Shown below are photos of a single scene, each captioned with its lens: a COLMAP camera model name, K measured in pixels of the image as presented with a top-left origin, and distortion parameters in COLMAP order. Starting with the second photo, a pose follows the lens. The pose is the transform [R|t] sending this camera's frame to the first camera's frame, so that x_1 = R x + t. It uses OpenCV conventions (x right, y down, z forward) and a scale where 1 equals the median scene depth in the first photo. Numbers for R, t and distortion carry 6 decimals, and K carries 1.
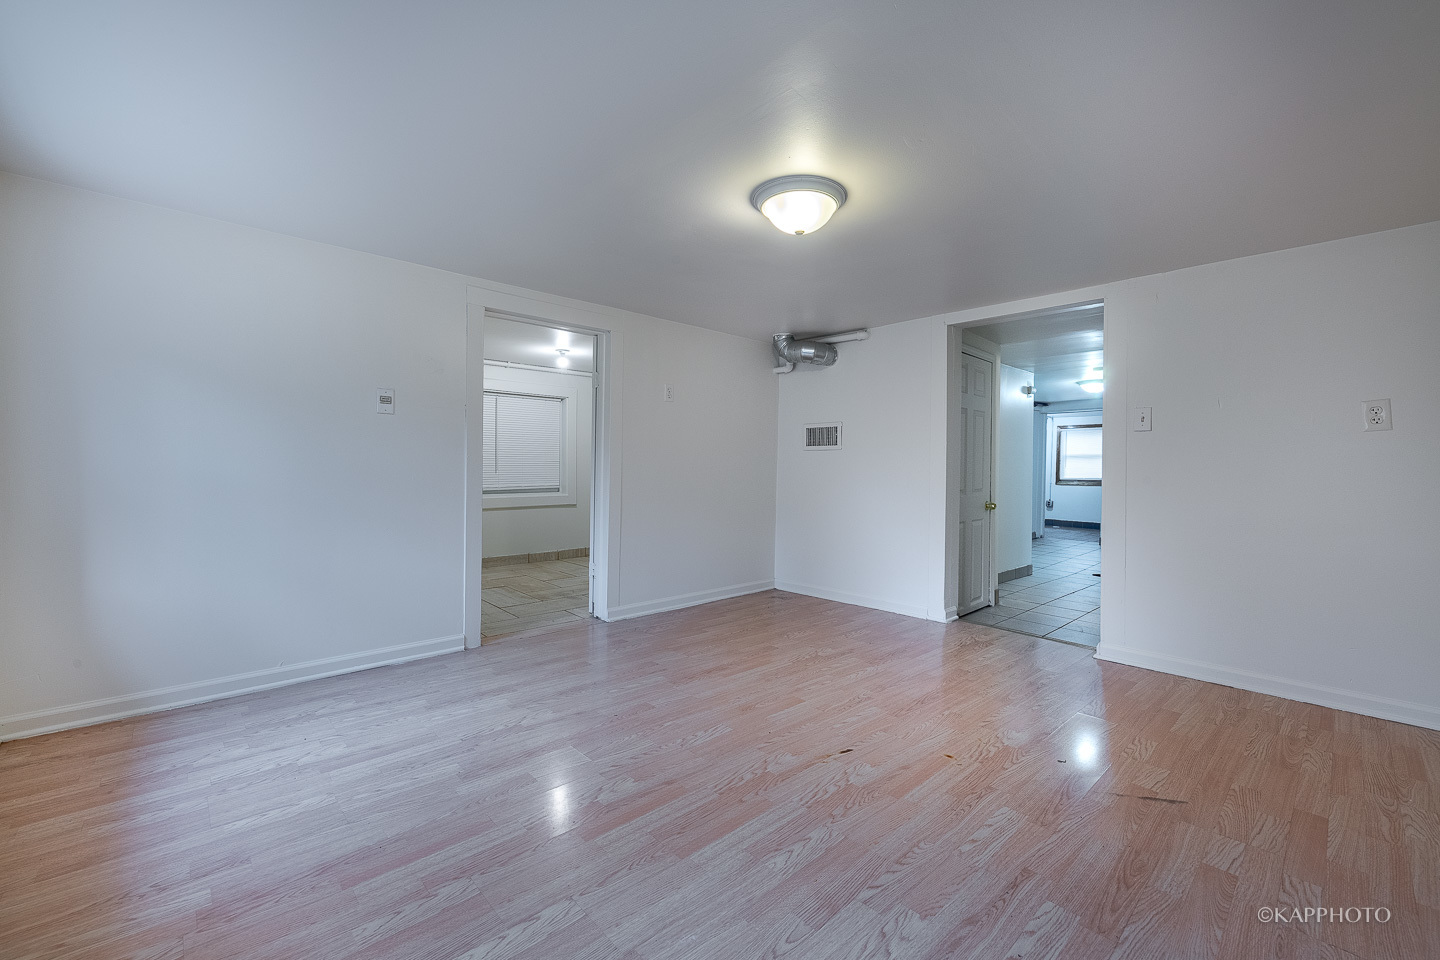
lens RADIAL K [[590.5, 0, 733.5], [0, 590.5, 472.9], [0, 0, 1]] dist [0.004197, -0.001507]
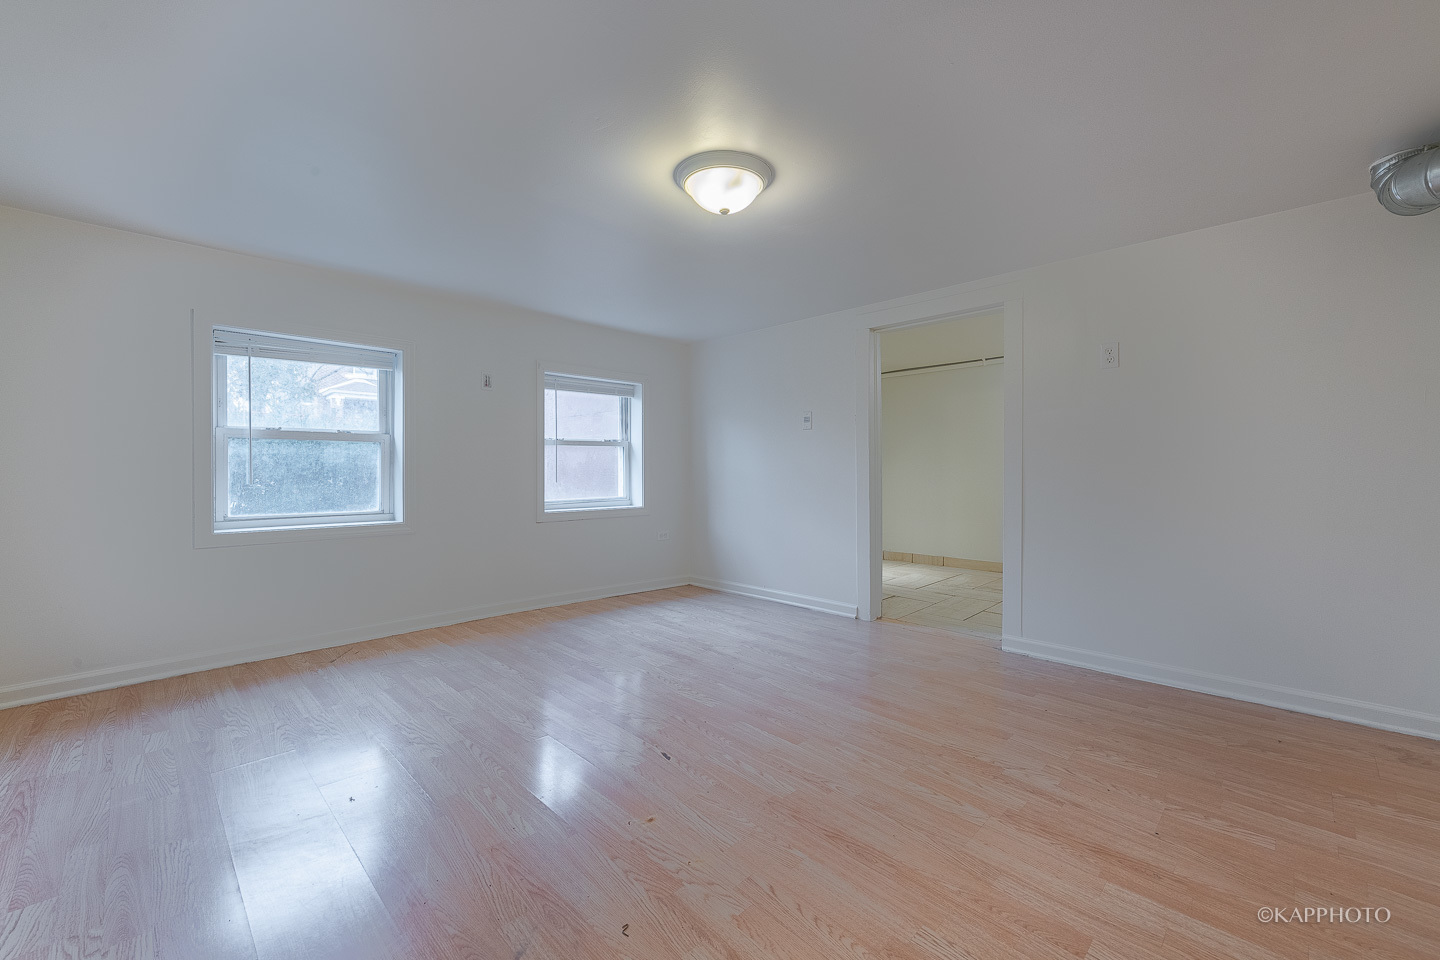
lens RADIAL K [[590.5, 0, 733.7], [0, 590.5, 478.2], [0, 0, 1]] dist [0.004197, -0.001507]
pose [[0.021699, 0.006577, -0.999743, 0.820876], [-0.003440, 0.999973, 0.006504, -0.001953], [0.999759, 0.003298, 0.021721, 0.755901]]
